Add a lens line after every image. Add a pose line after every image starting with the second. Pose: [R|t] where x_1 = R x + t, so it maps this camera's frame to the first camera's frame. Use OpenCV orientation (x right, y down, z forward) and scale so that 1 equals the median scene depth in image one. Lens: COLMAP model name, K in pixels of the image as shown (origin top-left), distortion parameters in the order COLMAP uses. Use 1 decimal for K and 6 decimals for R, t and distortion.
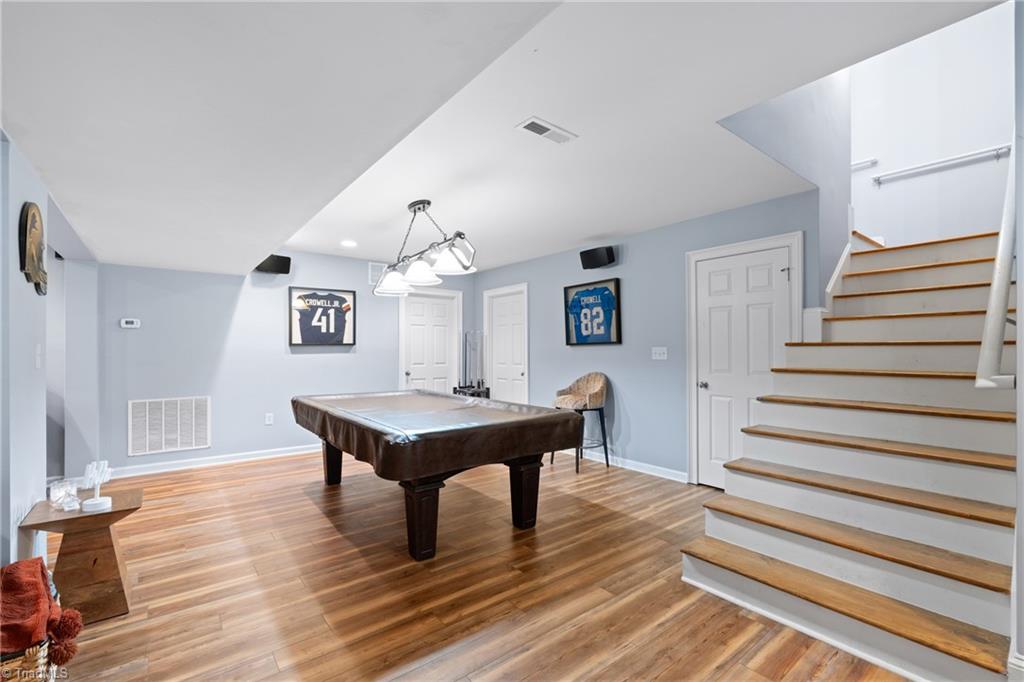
lens RADIAL K [[448.1, 0, 519.4], [0, 448.1, 345.8], [0, 0, 1]] dist [-0.004940, -0.000273]
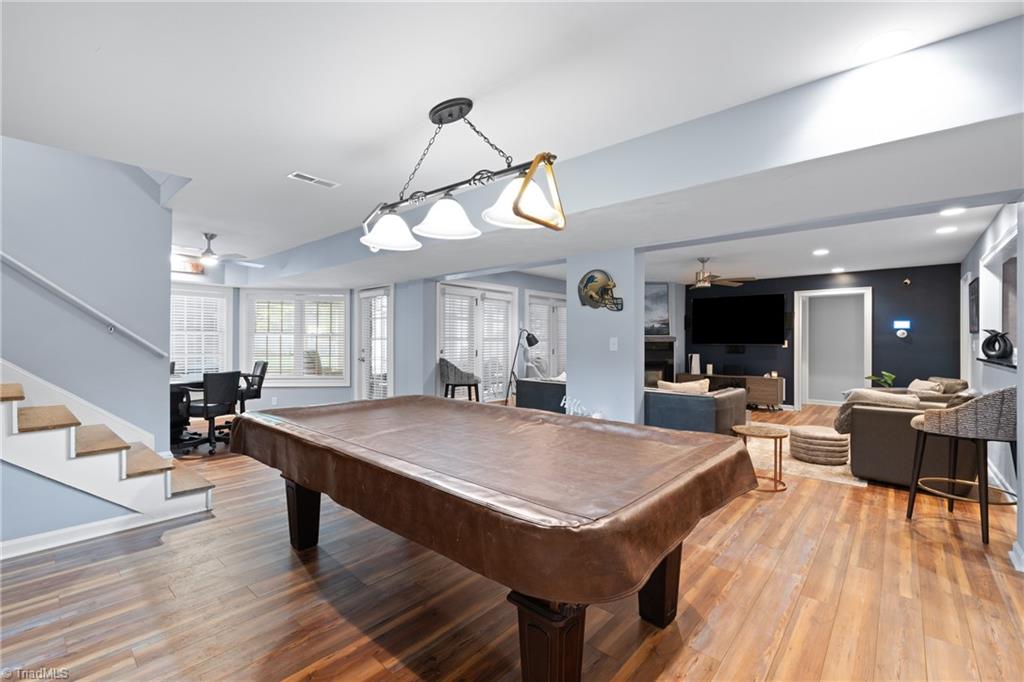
lens RADIAL K [[448.1, 0, 509.3], [0, 448.1, 339.0], [0, 0, 1]] dist [-0.004940, -0.000273]
pose [[-0.985570, 0.000683, -0.169269, -0.157765], [0.002699, 0.999928, -0.011684, 0.010016], [0.169248, -0.011973, -0.985501, 1.275337]]
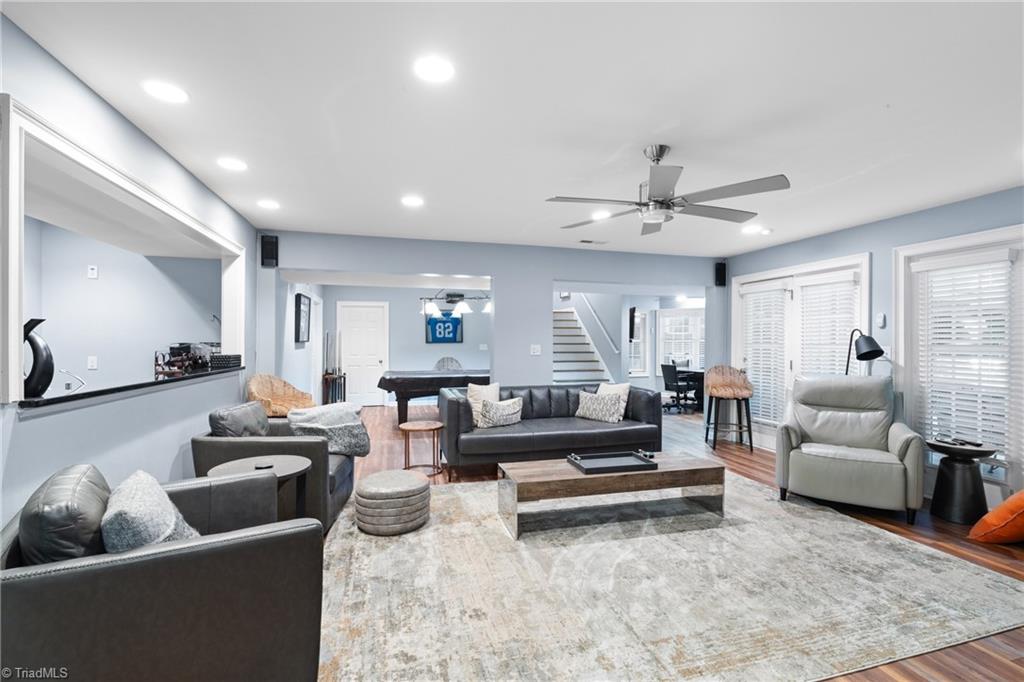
lens RADIAL K [[448.1, 0, 514.2], [0, 448.1, 339.6], [0, 0, 1]] dist [-0.004940, -0.000273]
pose [[0.399187, 0.009337, 0.916822, -1.556595], [-0.011350, 0.999922, -0.005242, -0.008756], [-0.916799, -0.008313, 0.399262, -0.024609]]
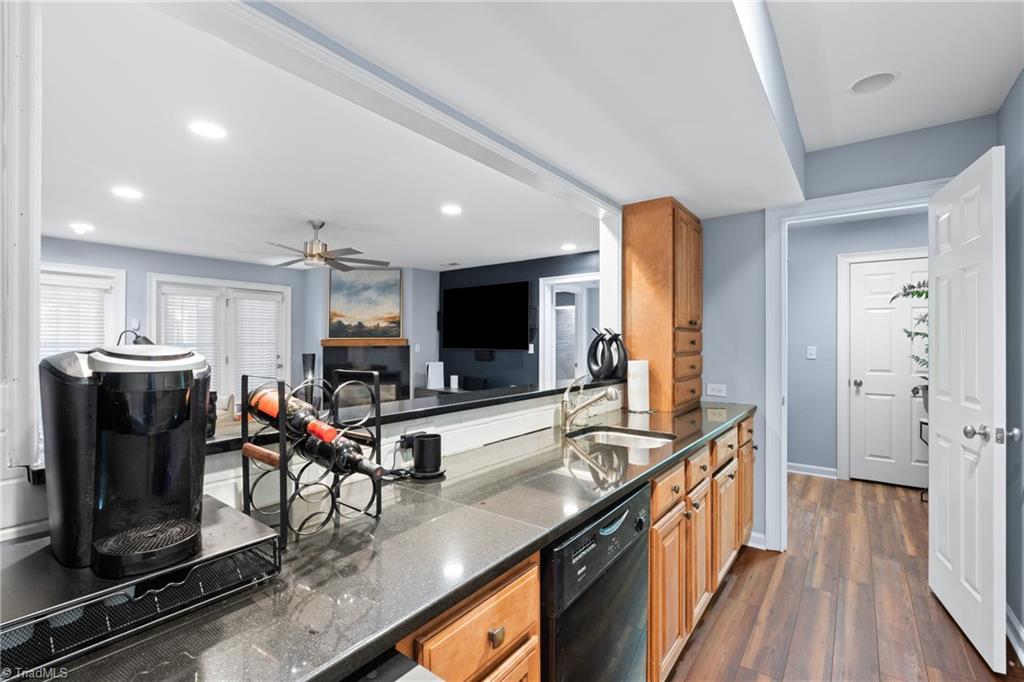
lens RADIAL K [[448.1, 0, 518.0], [0, 448.1, 343.8], [0, 0, 1]] dist [-0.004940, -0.000273]
pose [[-0.974119, 0.005414, -0.225970, -1.174210], [0.006500, 0.999971, -0.004063, 0.002548], [0.225941, -0.005426, -0.974126, 1.005692]]
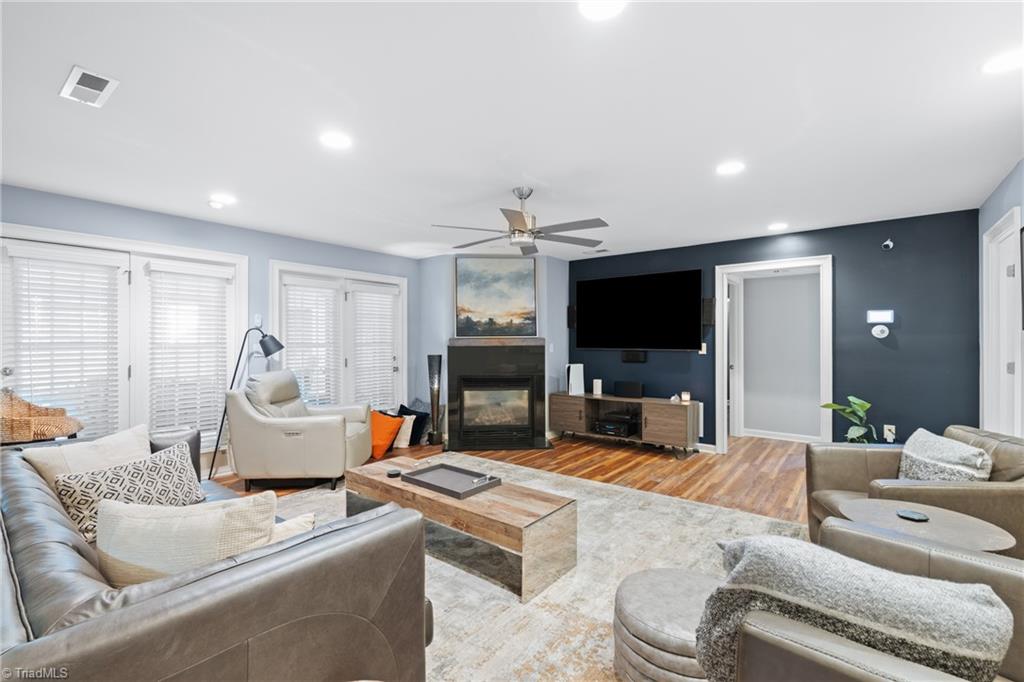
lens RADIAL K [[448.1, 0, 512.8], [0, 448.1, 340.8], [0, 0, 1]] dist [-0.004940, -0.000273]
pose [[-0.975011, 0.007610, -0.222025, -0.797745], [0.009426, 0.999930, -0.007122, -0.004068], [0.221956, -0.009037, -0.975015, 0.726887]]
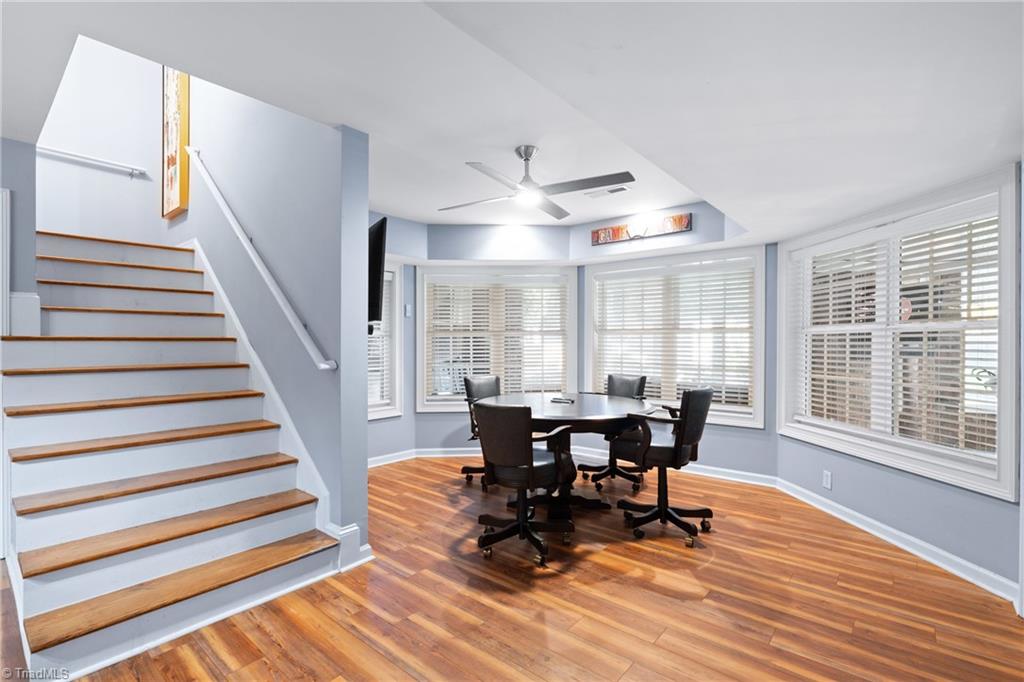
lens RADIAL K [[470.1, 0, 504.4], [0, 470.1, 342.6], [0, 0, 1]] dist [-0.005797, -0.000423]
pose [[-0.184874, 0.003052, 0.982758, -0.224342], [-0.007488, 0.999962, -0.004514, 0.000957], [-0.982734, -0.008194, -0.184844, 0.228765]]
